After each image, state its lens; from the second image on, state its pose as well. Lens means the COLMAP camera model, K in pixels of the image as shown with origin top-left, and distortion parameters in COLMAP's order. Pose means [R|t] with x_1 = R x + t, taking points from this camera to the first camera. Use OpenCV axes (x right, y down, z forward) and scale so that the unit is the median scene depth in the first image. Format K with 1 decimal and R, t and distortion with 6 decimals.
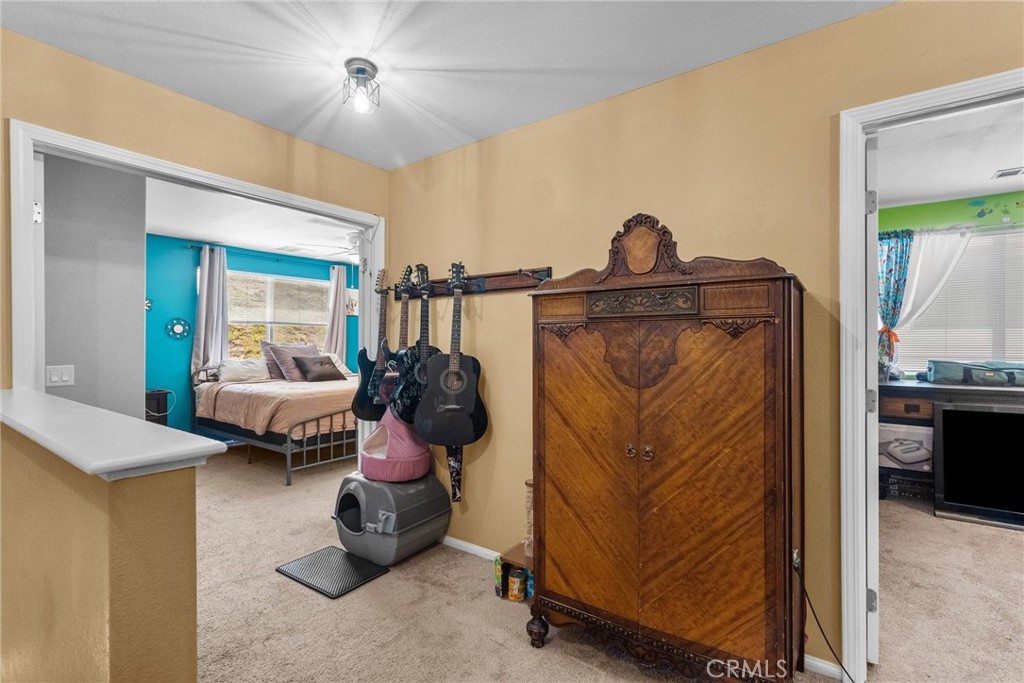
lens RADIAL K [[465.3, 0, 517.8], [0, 465.3, 340.0], [0, 0, 1]] dist [0.000835, 0.000640]
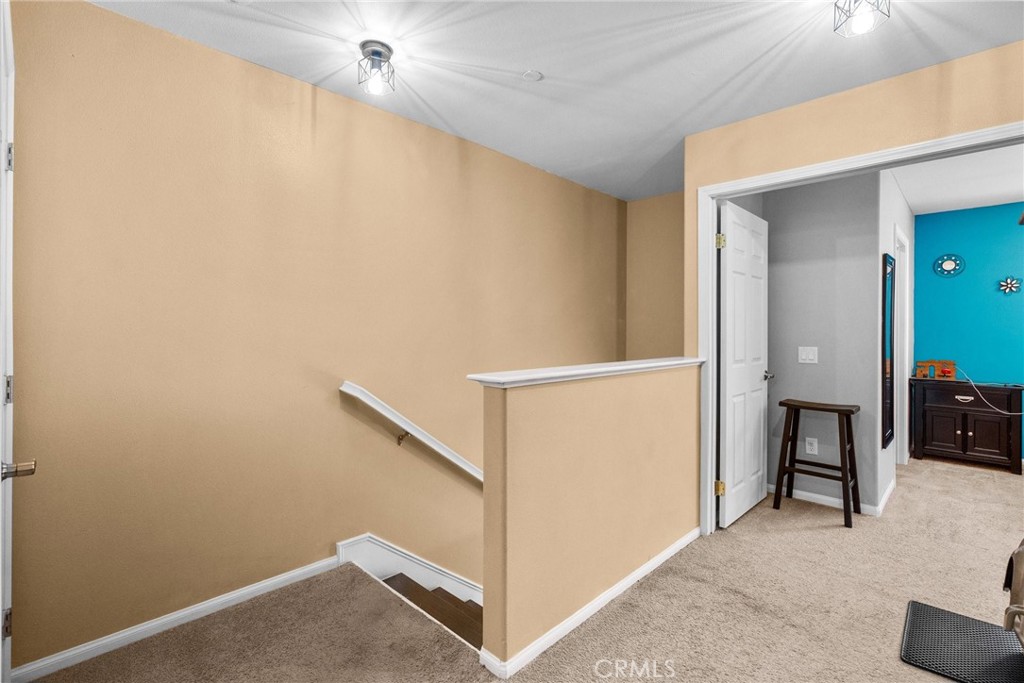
lens RADIAL K [[465.3, 0, 517.8], [0, 465.3, 340.0], [0, 0, 1]] dist [0.000835, 0.000640]
pose [[-0.135303, 0.007567, -0.990775, 0.422681], [0.004806, 0.999964, 0.006981, 0.016207], [0.990793, -0.003817, -0.135335, 0.443603]]
